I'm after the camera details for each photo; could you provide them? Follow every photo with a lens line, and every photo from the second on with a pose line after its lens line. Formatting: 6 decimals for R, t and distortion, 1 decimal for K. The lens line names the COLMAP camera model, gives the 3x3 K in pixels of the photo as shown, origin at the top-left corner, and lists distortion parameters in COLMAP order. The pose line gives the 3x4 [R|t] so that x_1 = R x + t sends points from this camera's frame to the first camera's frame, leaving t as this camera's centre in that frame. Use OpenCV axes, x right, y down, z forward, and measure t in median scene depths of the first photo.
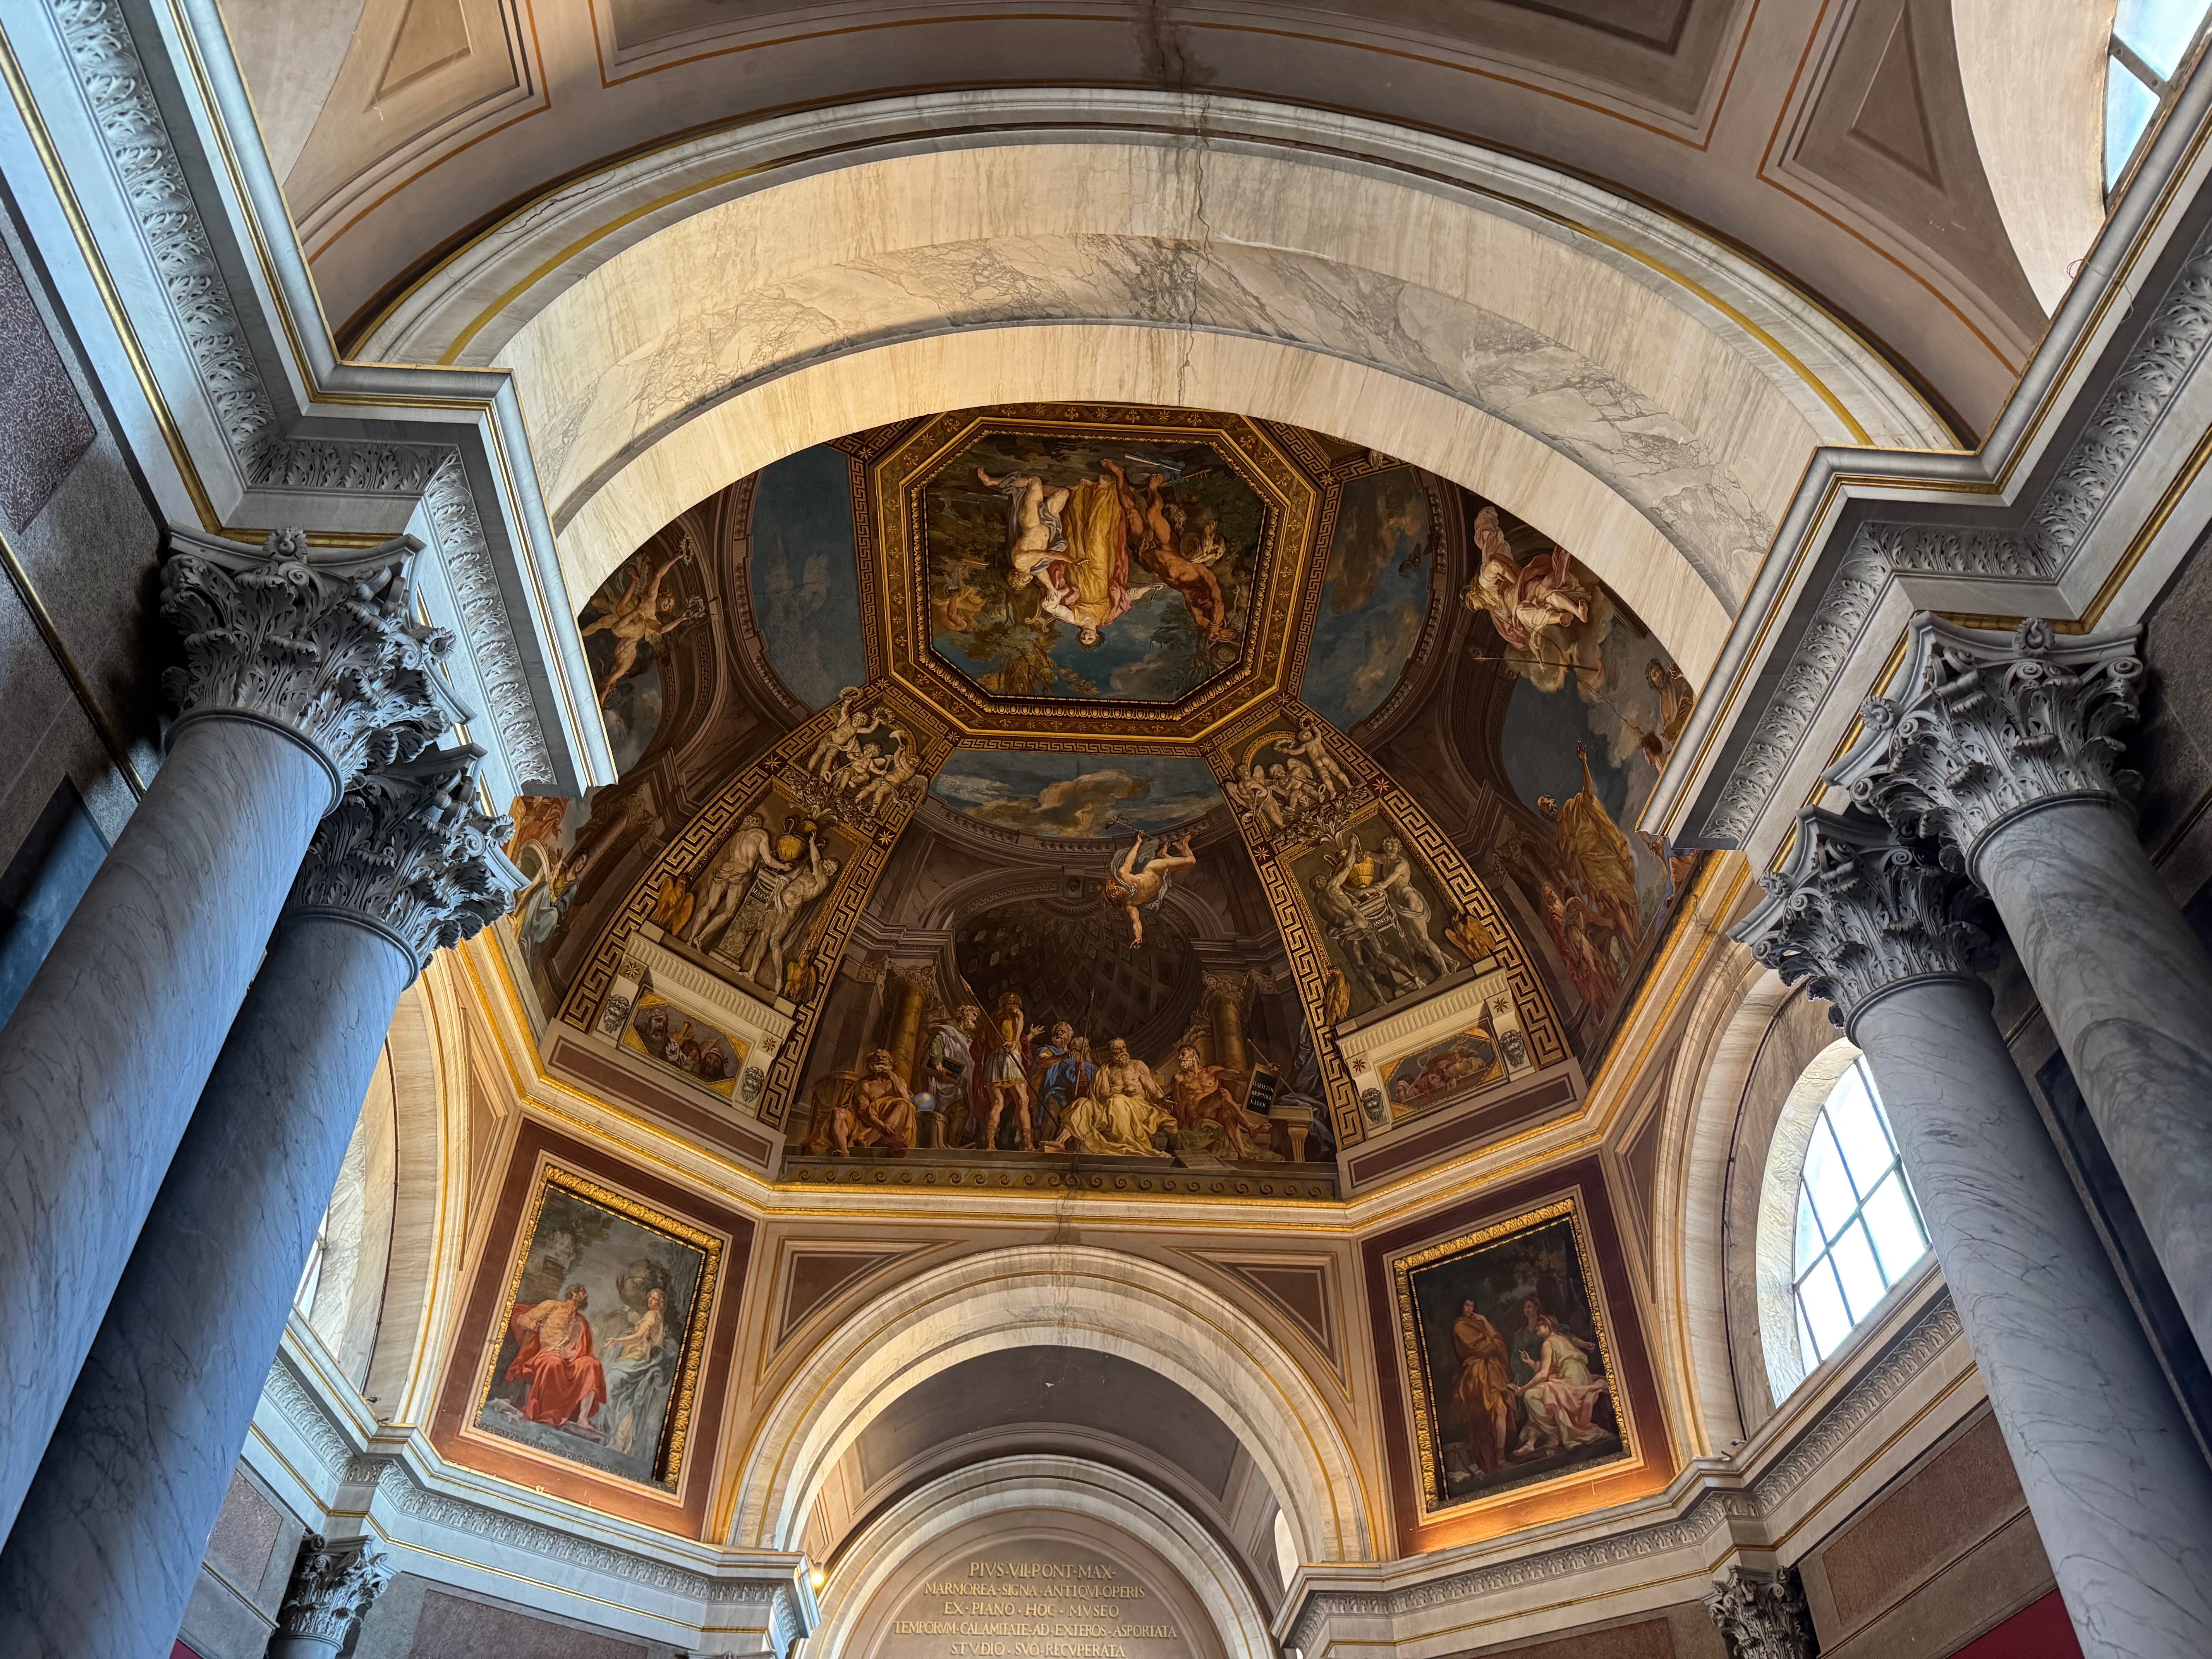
lens RADIAL K [[1543.3, 0, 1112.6], [0, 1543.3, 838.1], [0, 0, 1]] dist [0.043076, -0.070048]
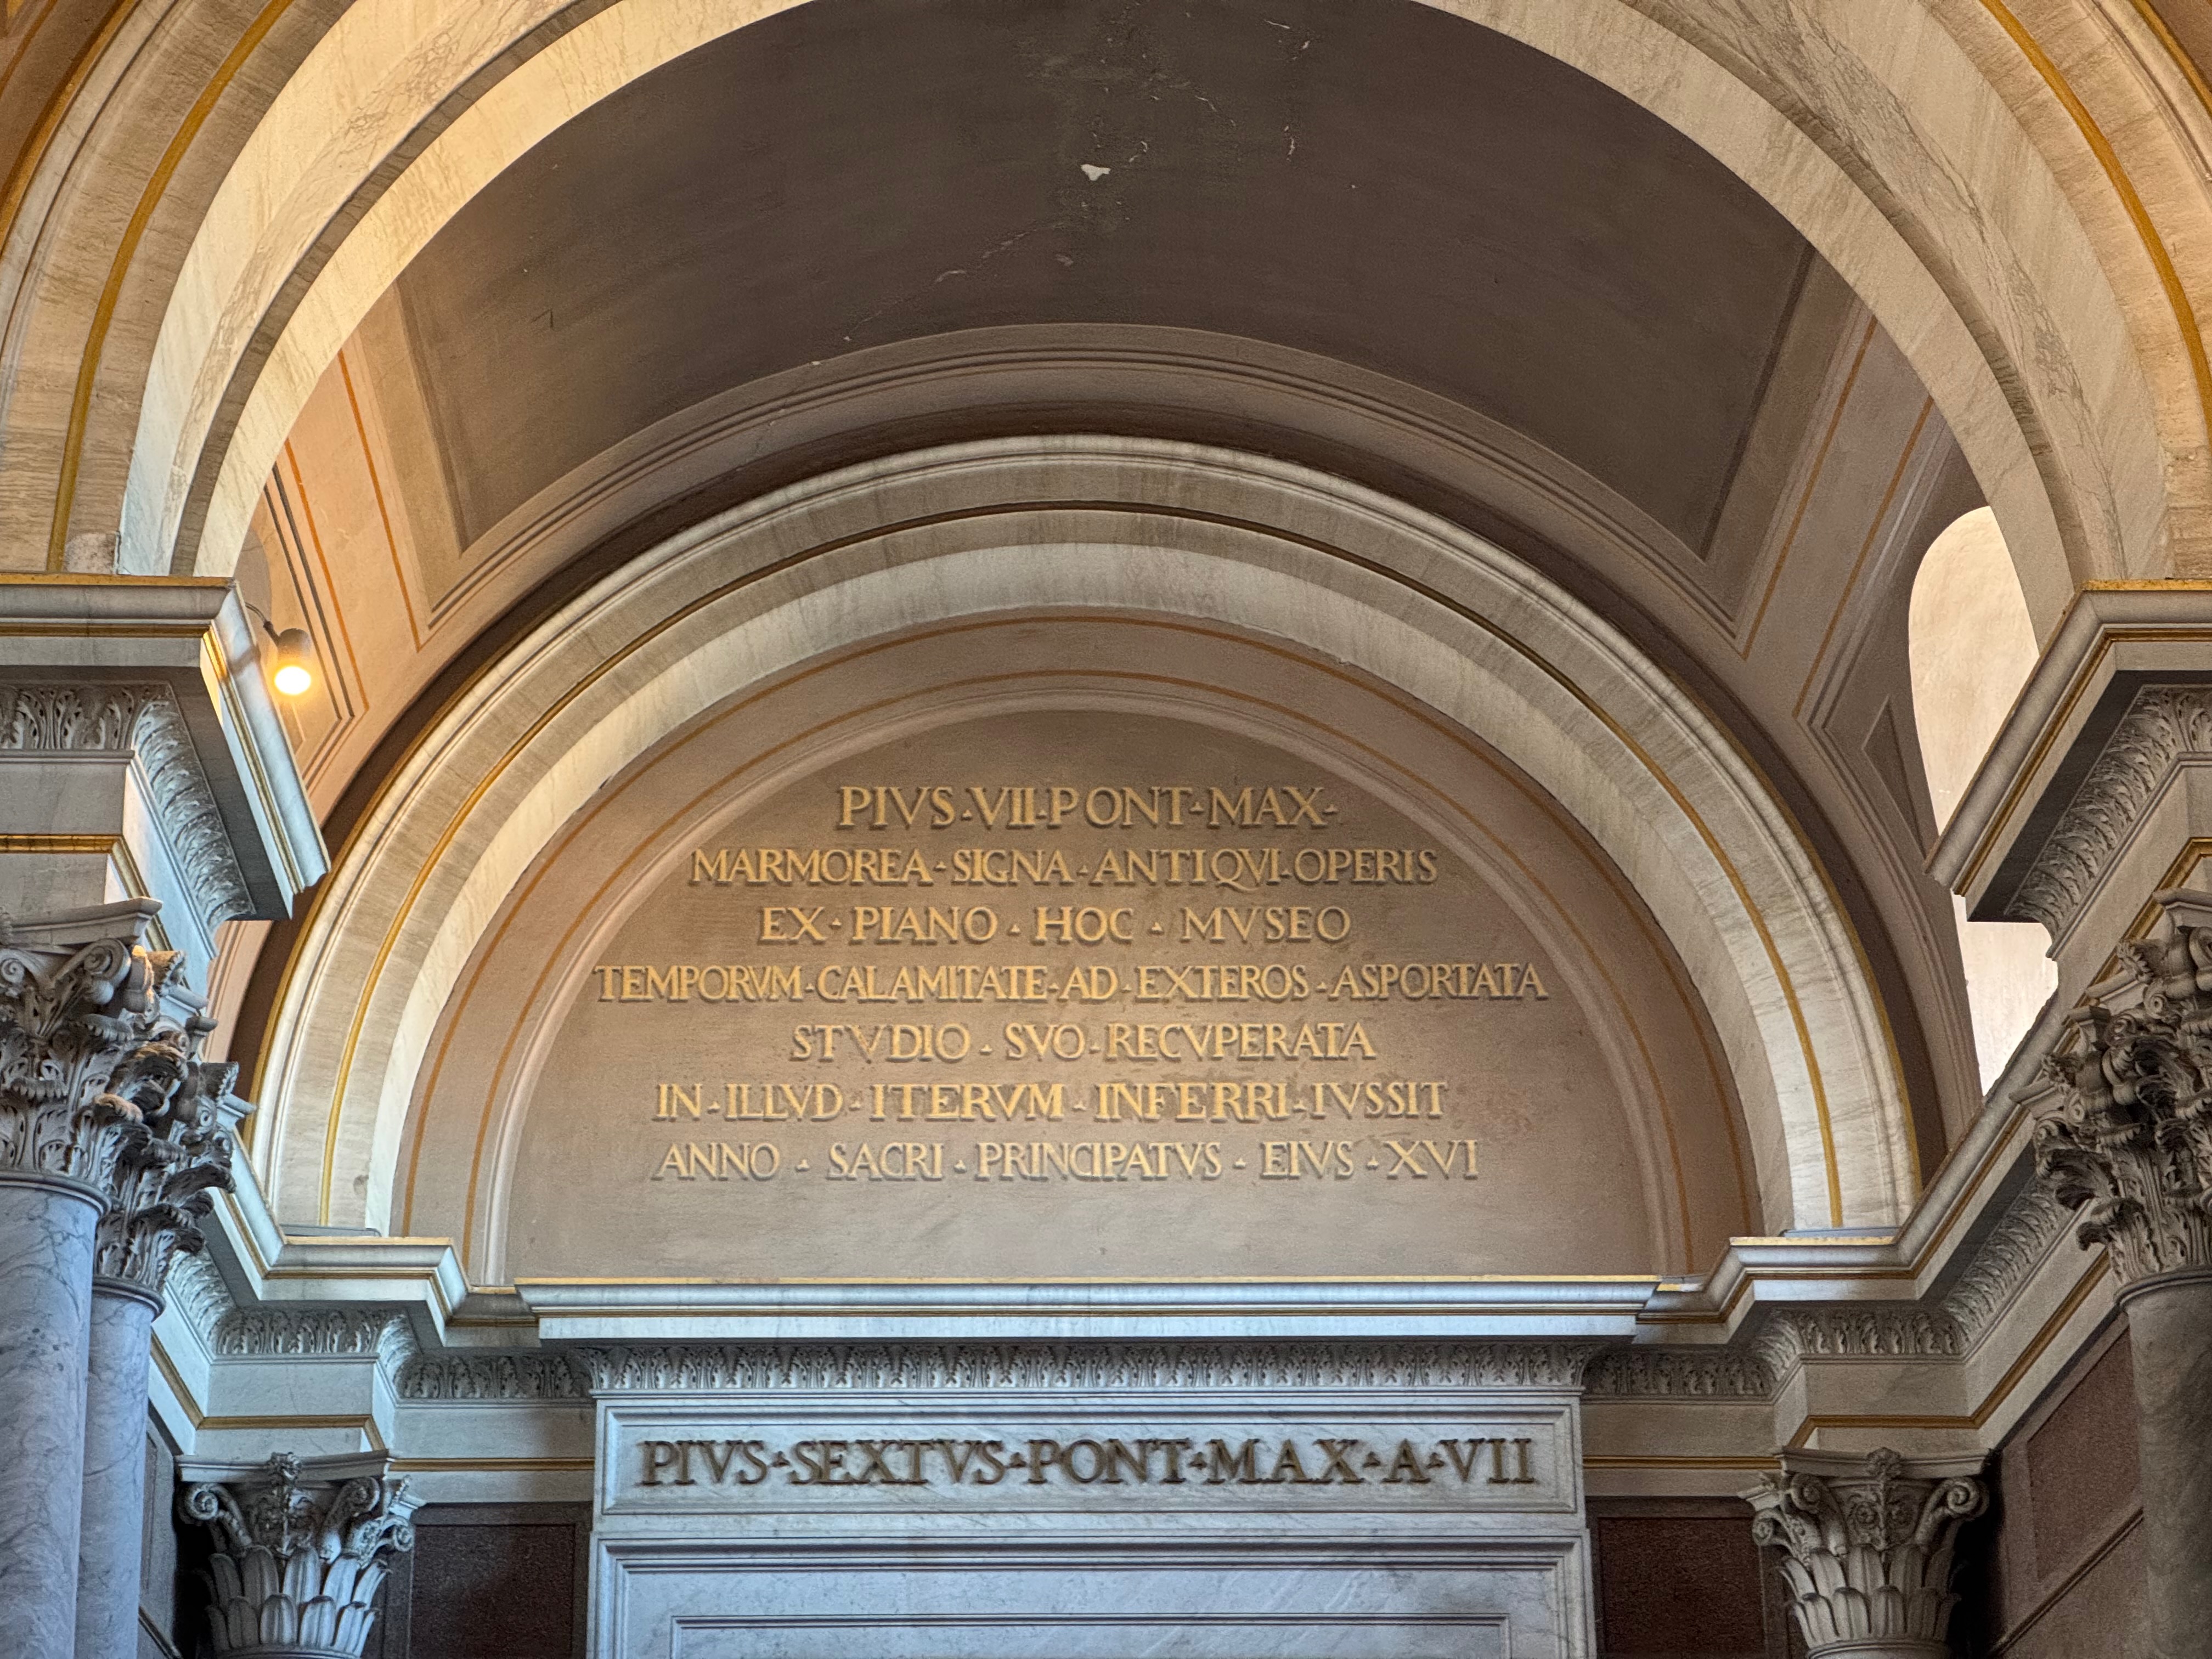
lens RADIAL K [[4957.9, 0, 1103.1], [0, 4957.9, 821.8], [0, 0, 1]] dist [0.122480, 0.000000]
pose [[0.999434, -0.021966, -0.025474, -0.023848], [0.029966, 0.925480, 0.377608, 0.156508], [0.015281, -0.378158, 0.925615, 0.168149]]
